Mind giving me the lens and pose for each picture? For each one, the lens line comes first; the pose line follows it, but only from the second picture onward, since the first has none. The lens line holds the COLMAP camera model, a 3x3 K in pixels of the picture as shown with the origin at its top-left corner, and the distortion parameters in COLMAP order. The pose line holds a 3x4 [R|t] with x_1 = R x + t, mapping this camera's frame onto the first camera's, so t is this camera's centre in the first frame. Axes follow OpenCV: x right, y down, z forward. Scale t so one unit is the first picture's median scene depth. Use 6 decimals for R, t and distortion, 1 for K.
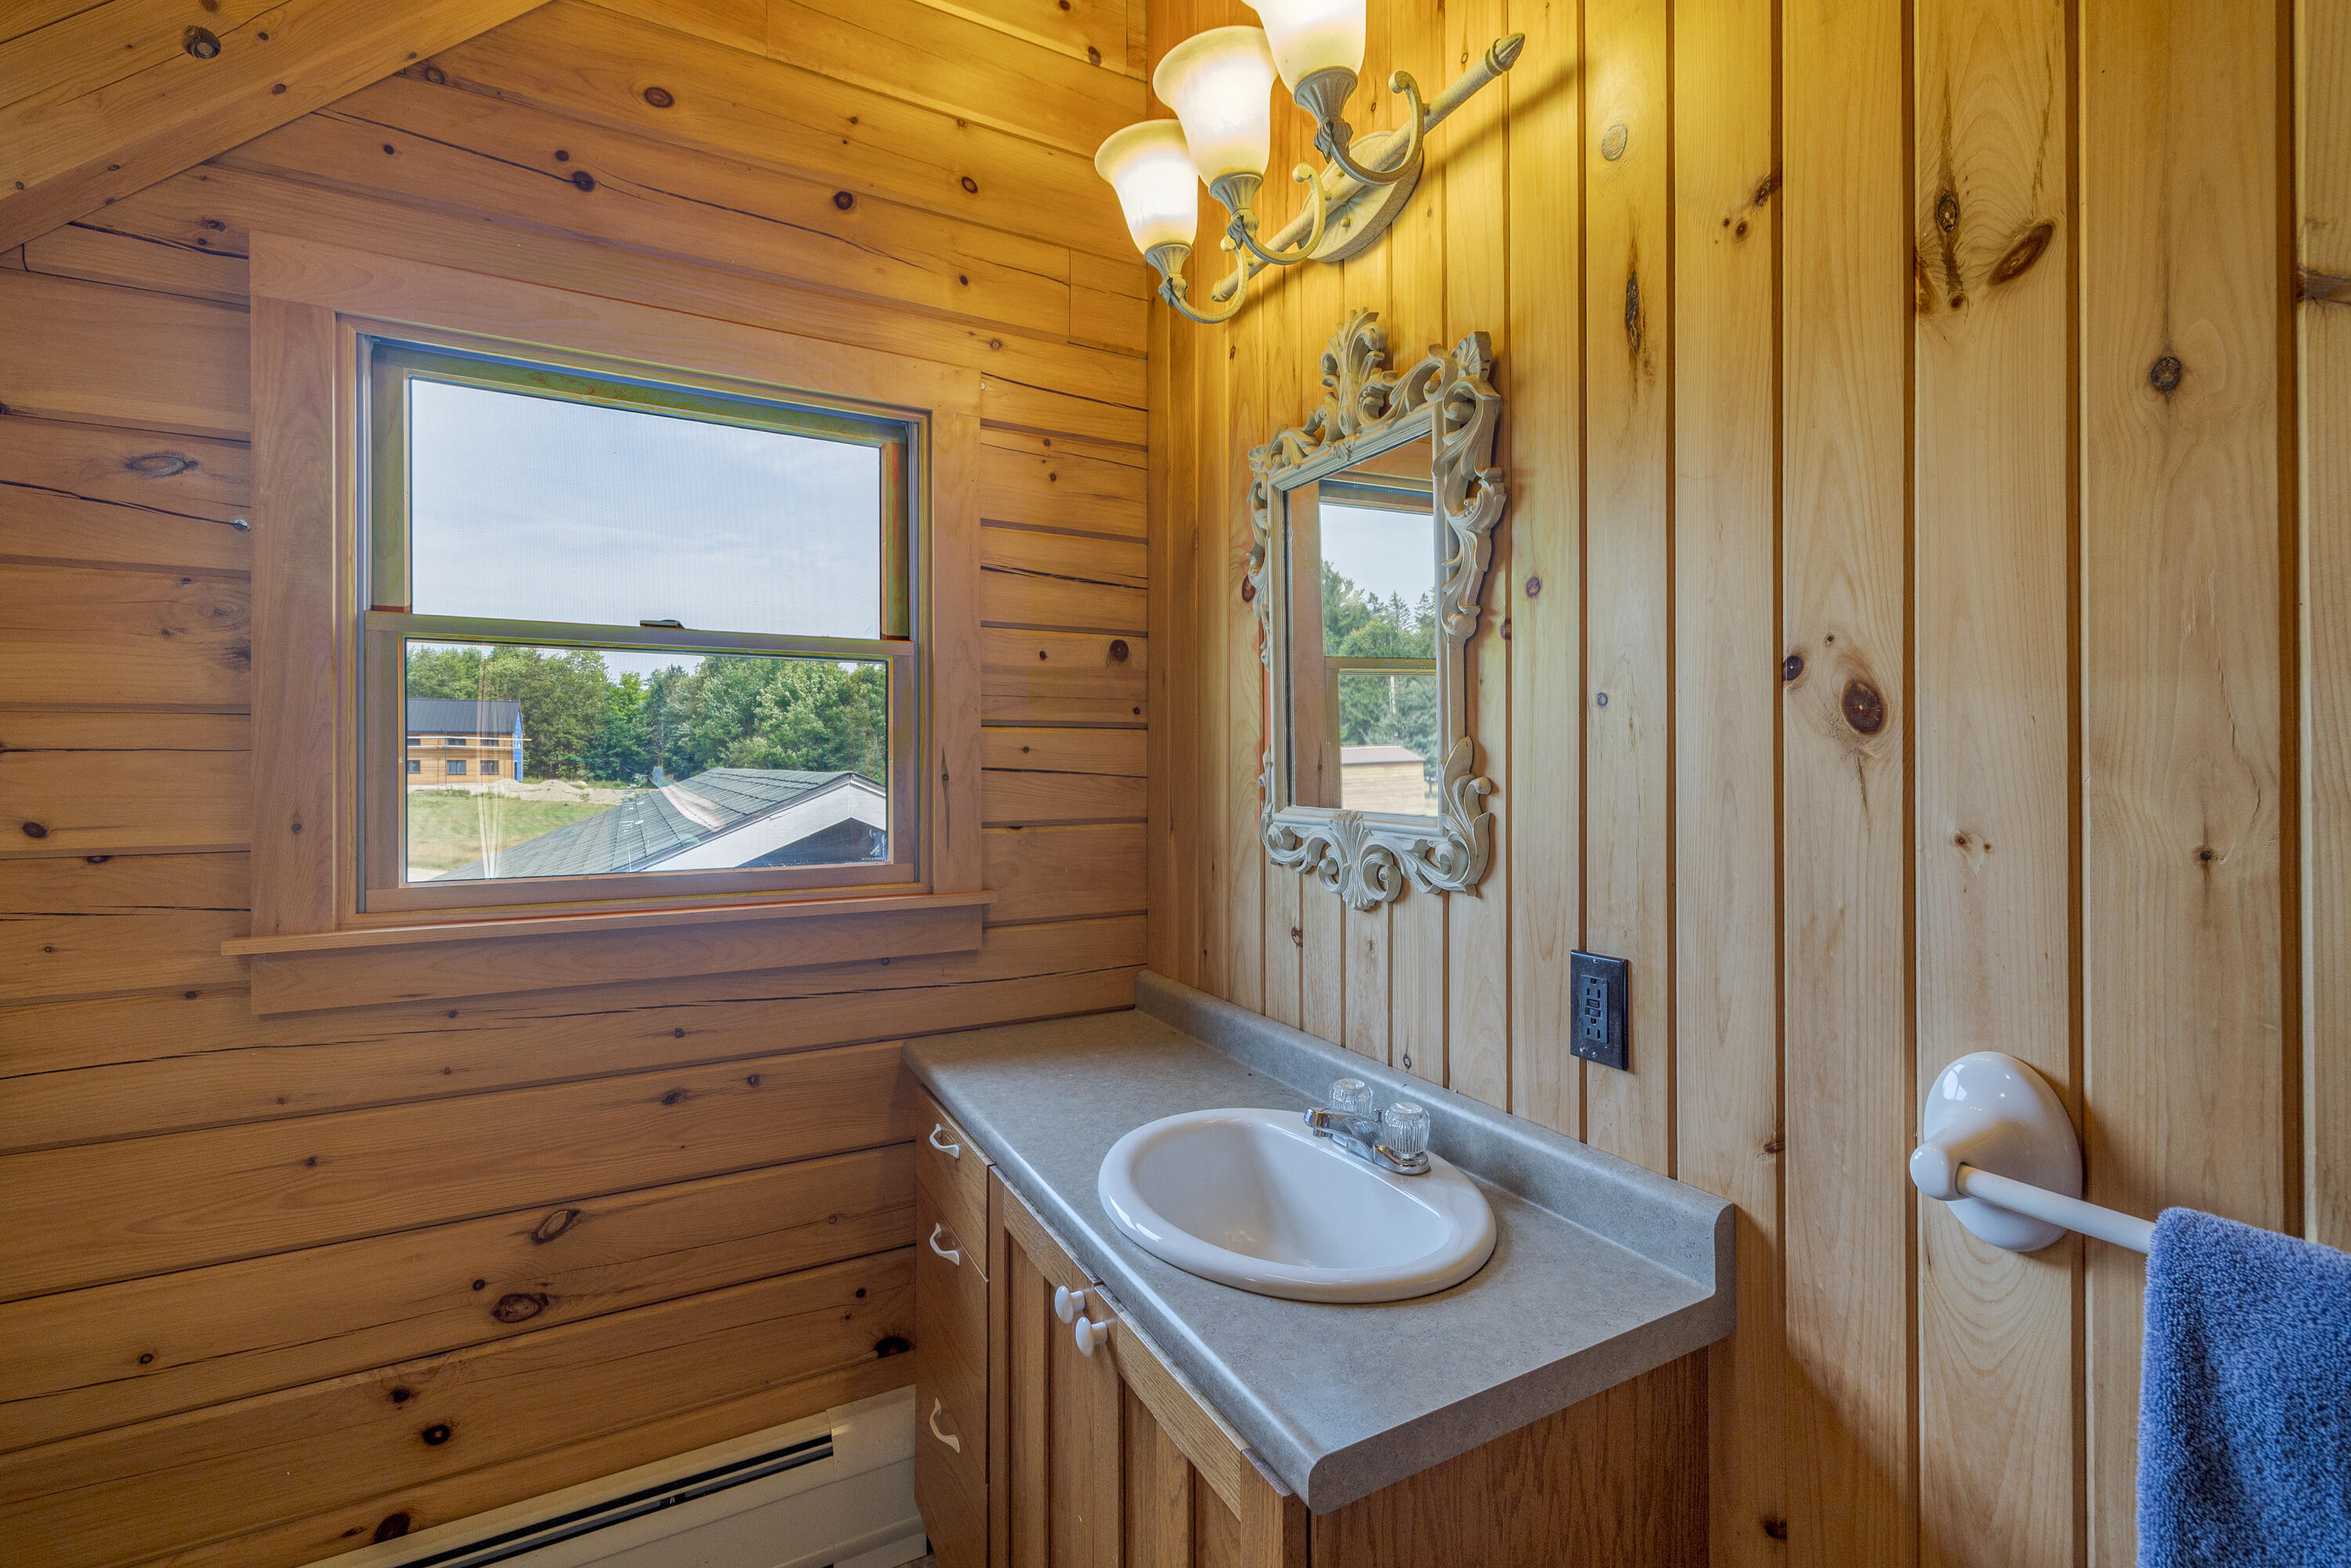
lens RADIAL K [[994.4, 0, 1169.0], [0, 994.4, 764.3], [0, 0, 1]] dist [0.002813, -0.000485]
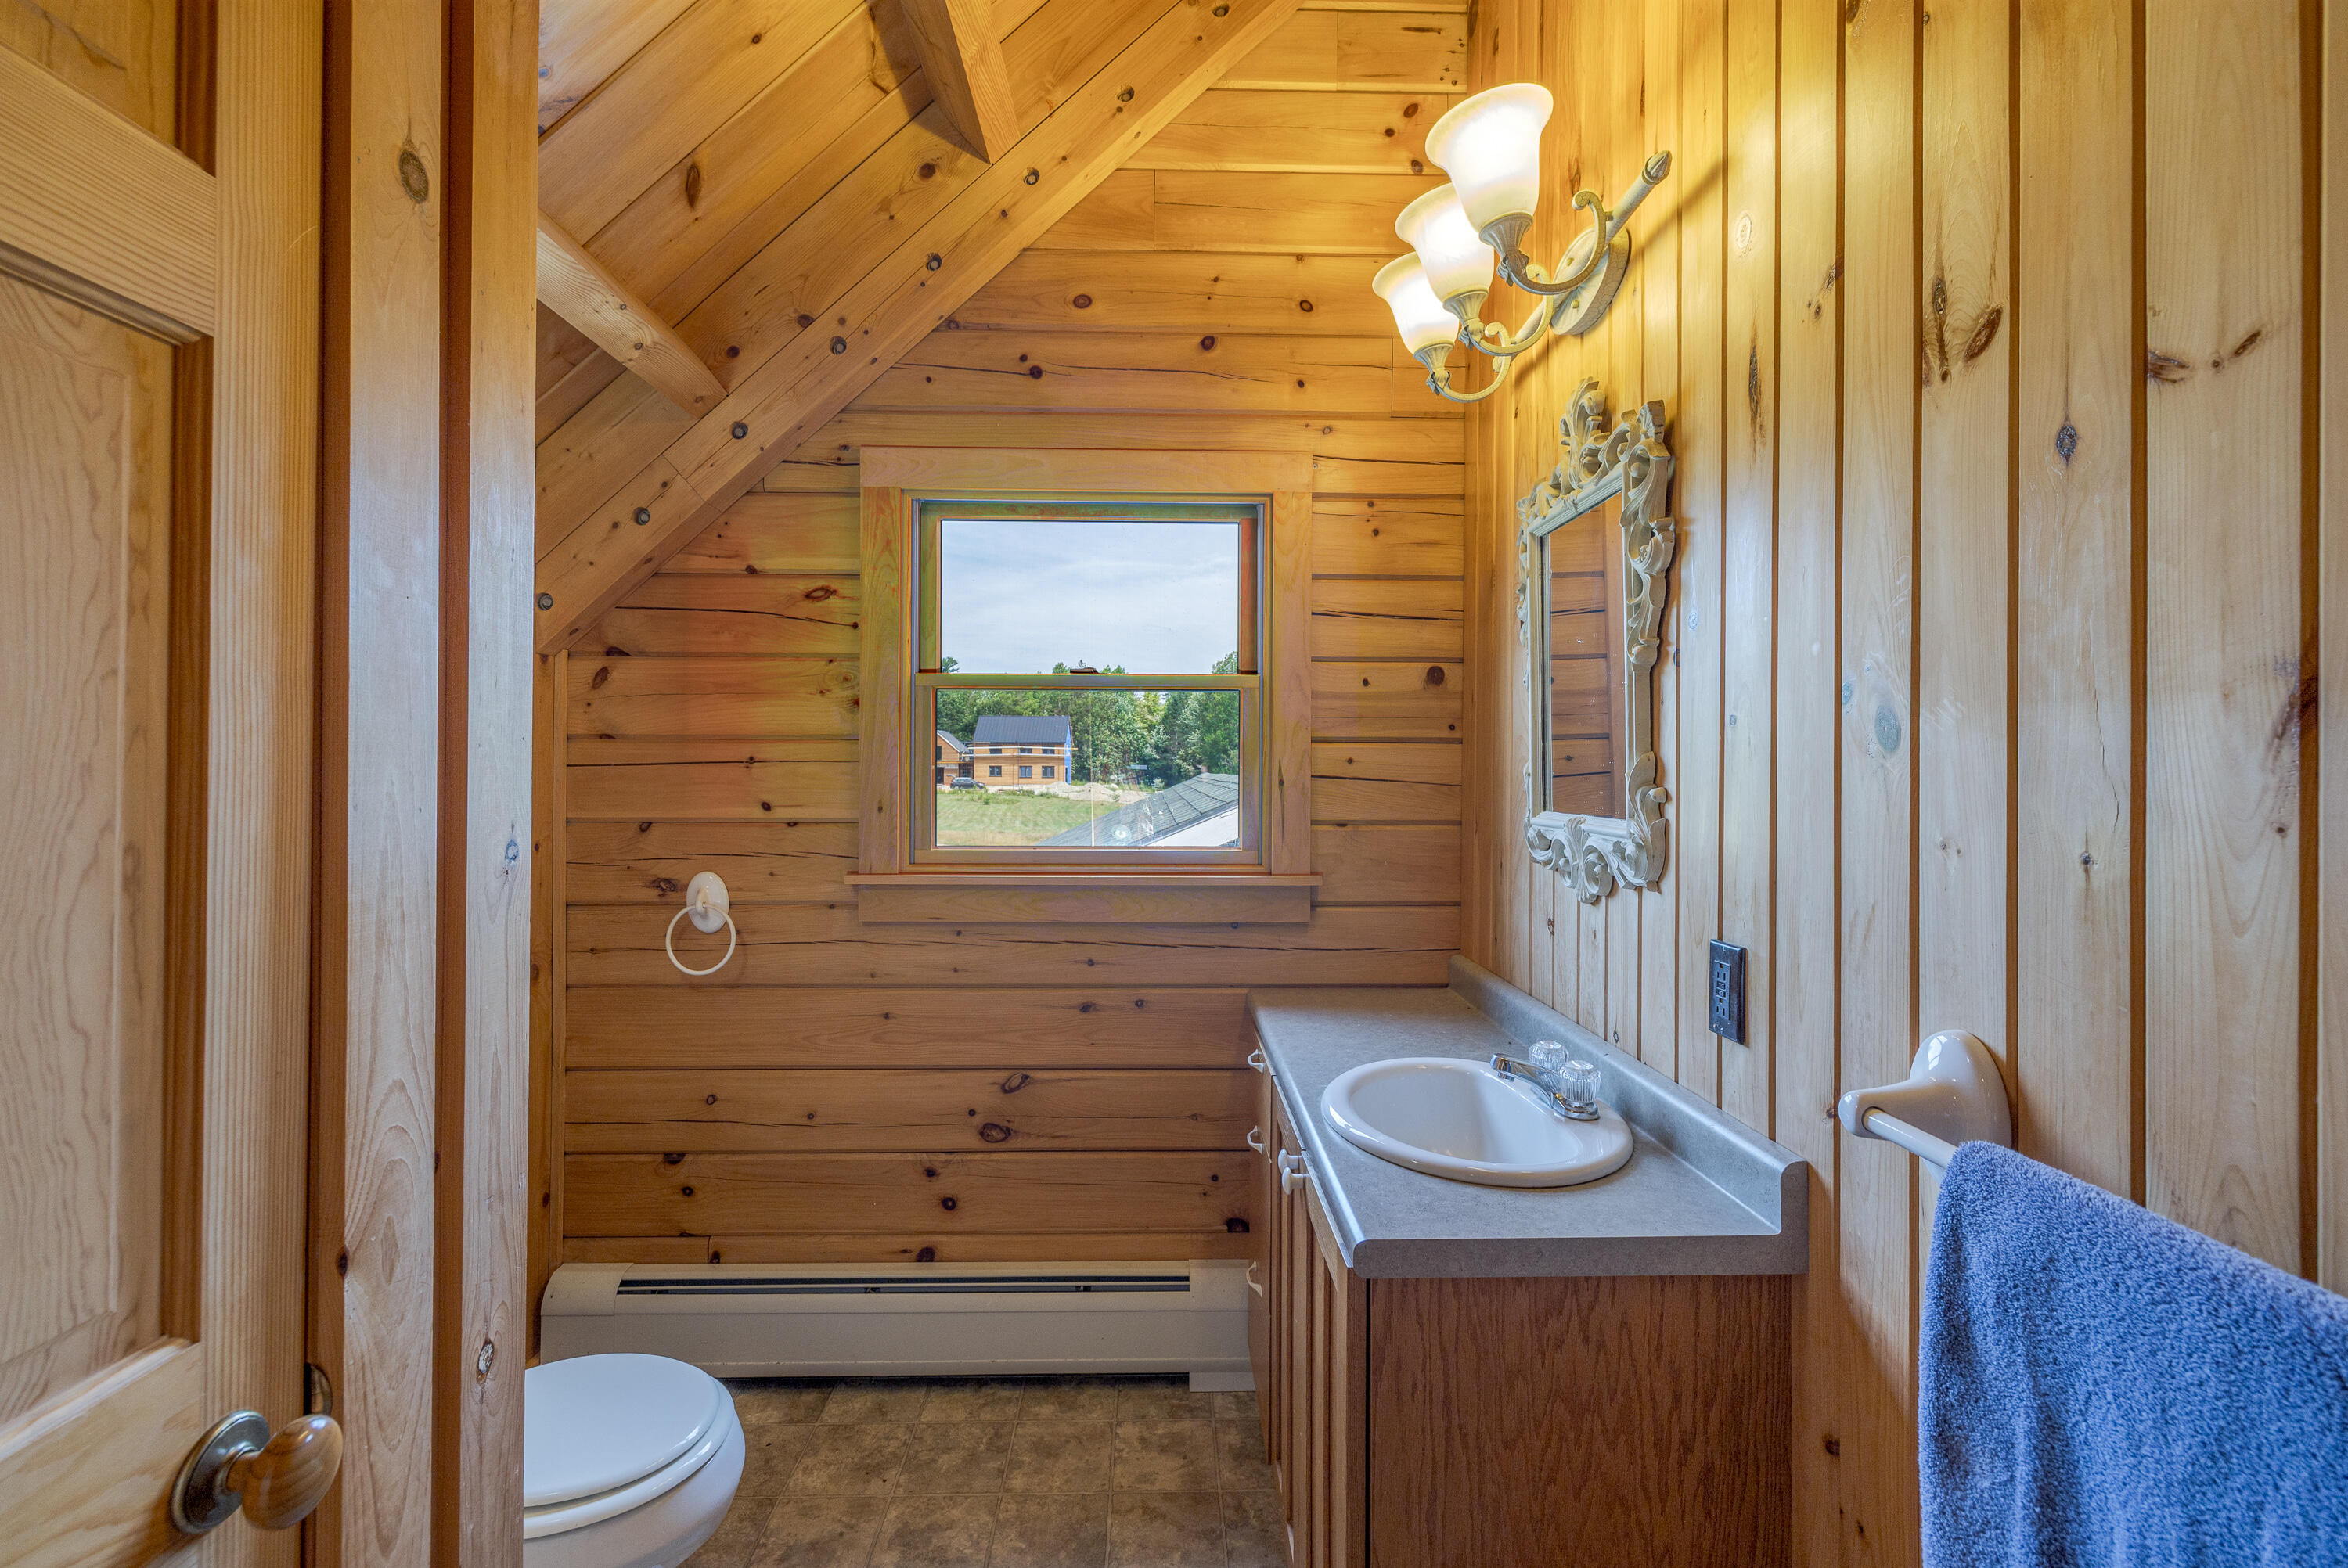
lens RADIAL K [[993.0, 0, 1184.7], [0, 993.0, 771.9], [0, 0, 1]] dist [0.002813, -0.000485]
pose [[0.895194, 0.006176, -0.445634, 0.282522], [-0.006224, 0.999980, 0.001355, -0.002677], [0.445633, 0.001561, 0.895214, -0.224107]]
